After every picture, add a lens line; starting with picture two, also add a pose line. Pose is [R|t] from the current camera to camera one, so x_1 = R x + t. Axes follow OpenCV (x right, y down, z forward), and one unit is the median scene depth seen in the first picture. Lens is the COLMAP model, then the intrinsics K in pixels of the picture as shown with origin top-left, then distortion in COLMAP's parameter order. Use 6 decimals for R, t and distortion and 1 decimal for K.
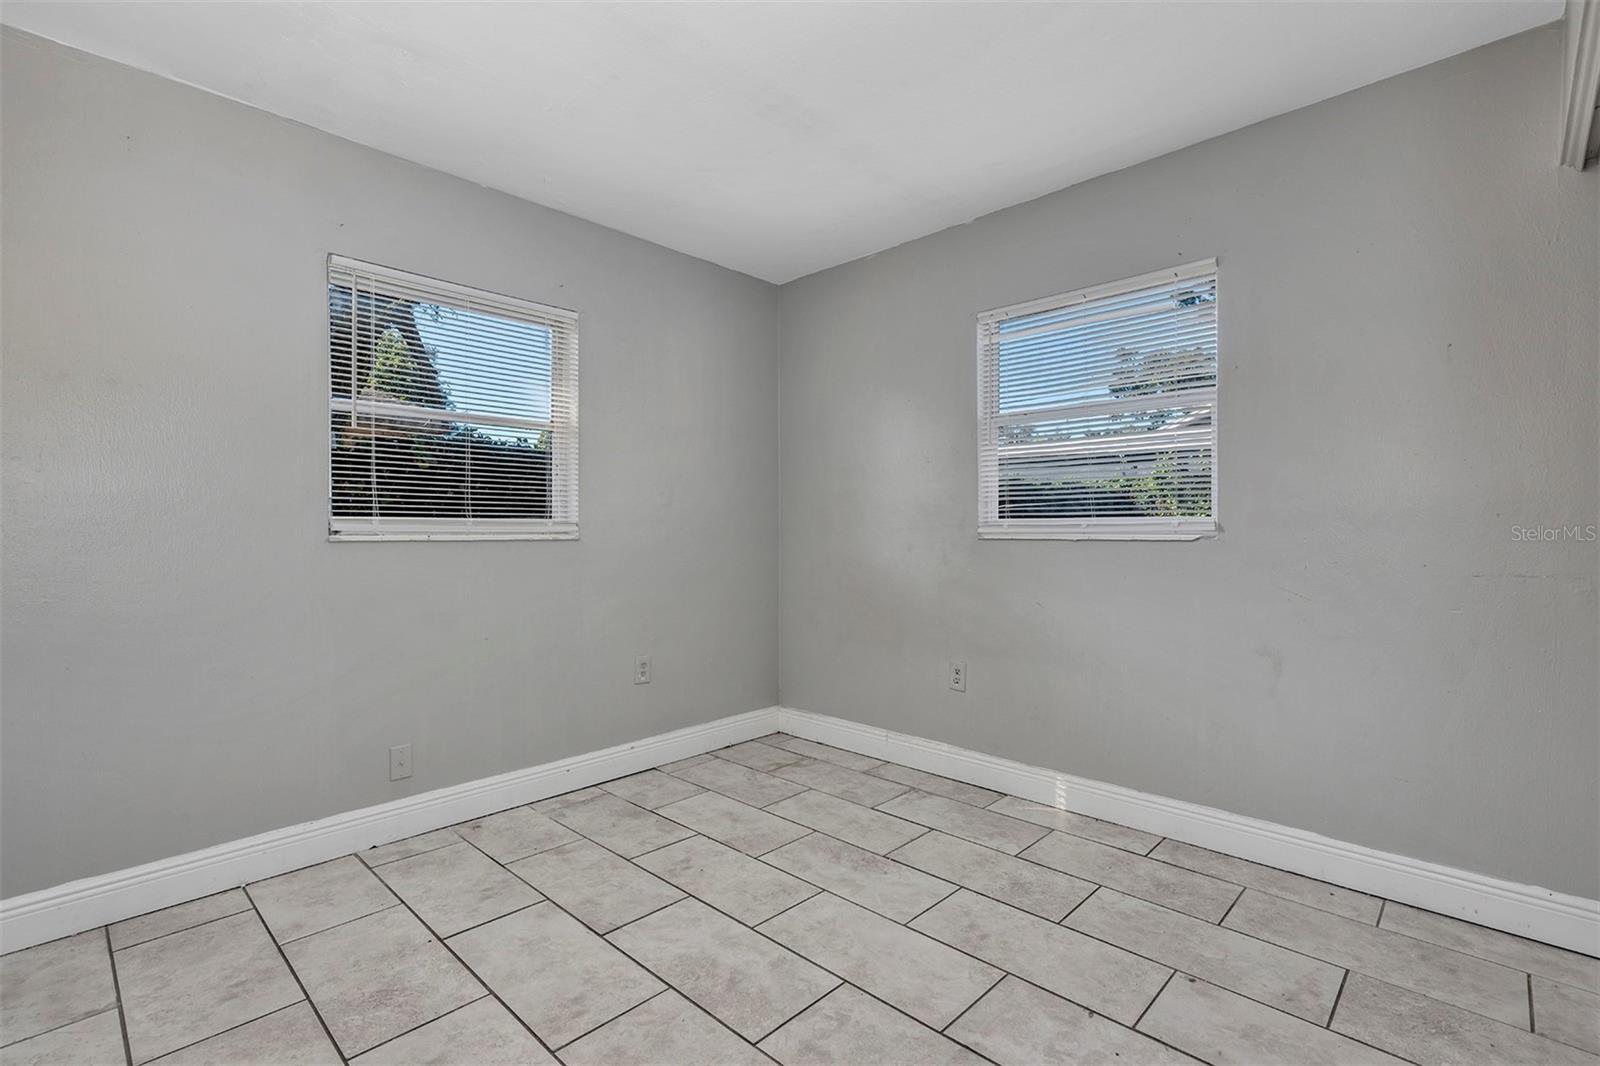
lens RADIAL K [[729.4, 0, 793.2], [0, 729.4, 530.9], [0, 0, 1]] dist [0.003981, 0.000173]
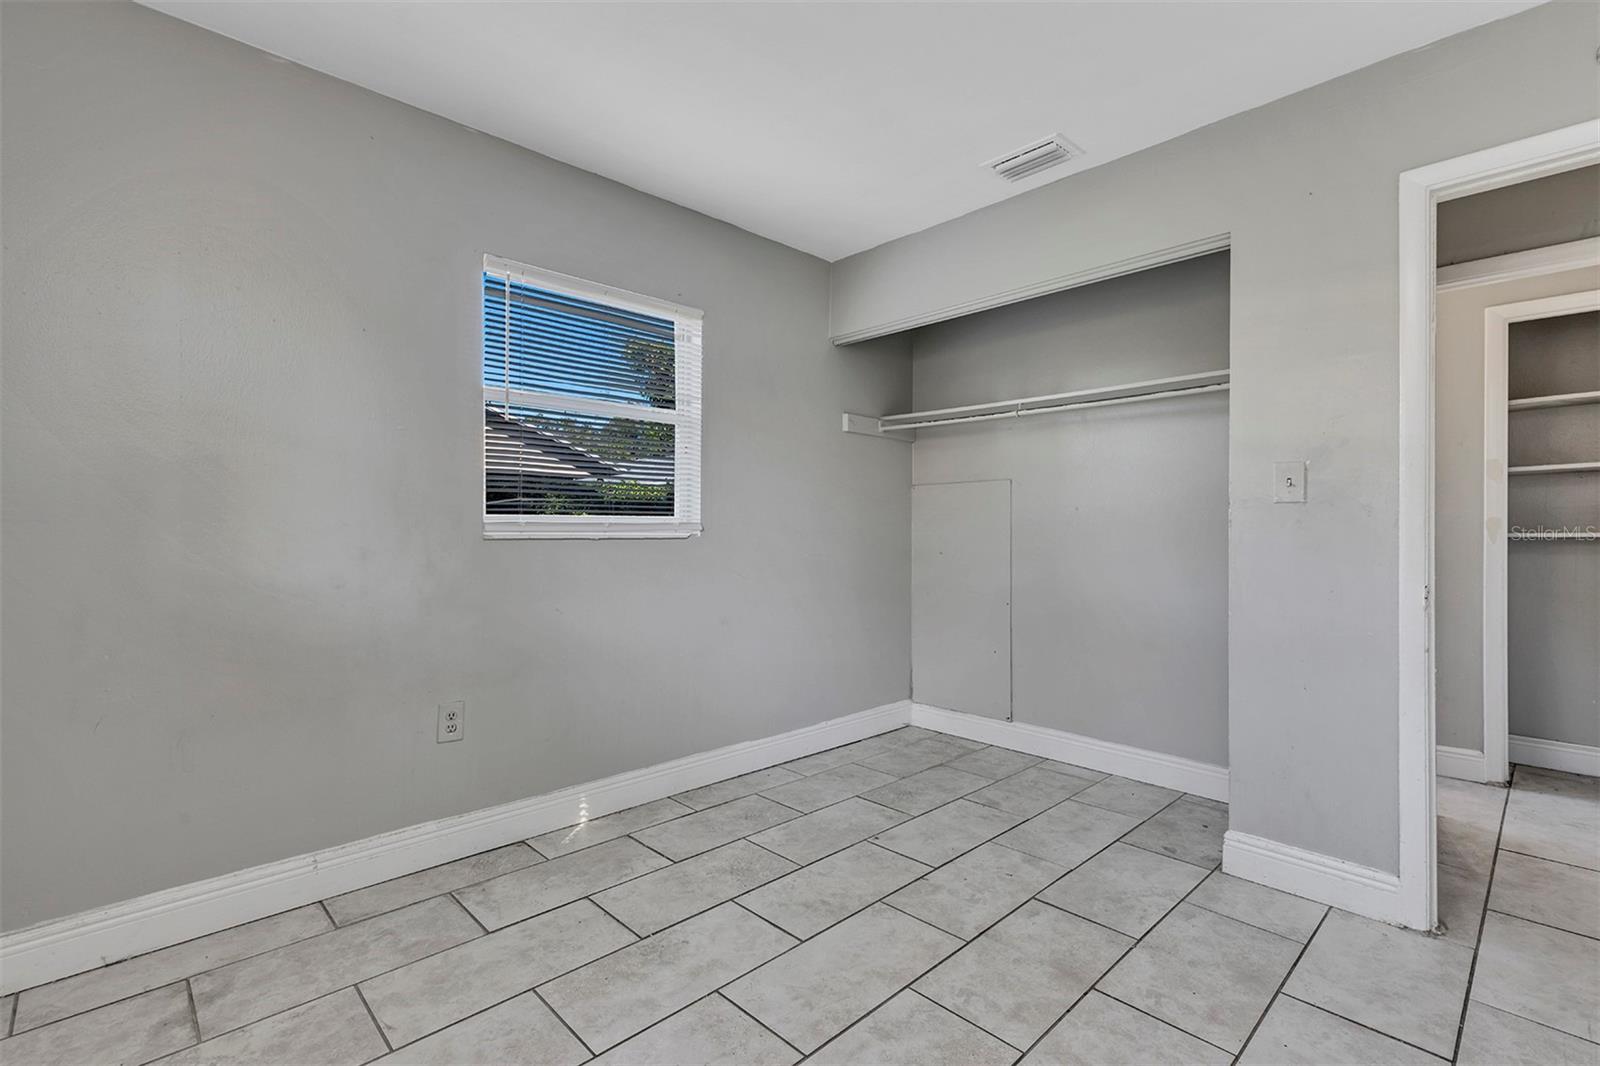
lens RADIAL K [[729.4, 0, 793.1], [0, 729.4, 532.7], [0, 0, 1]] dist [0.003981, 0.000173]
pose [[0.040590, -0.004879, 0.999164, -0.567342], [-0.002849, 0.999983, 0.004998, -0.000738], [-0.999172, -0.003049, 0.040575, 0.690437]]
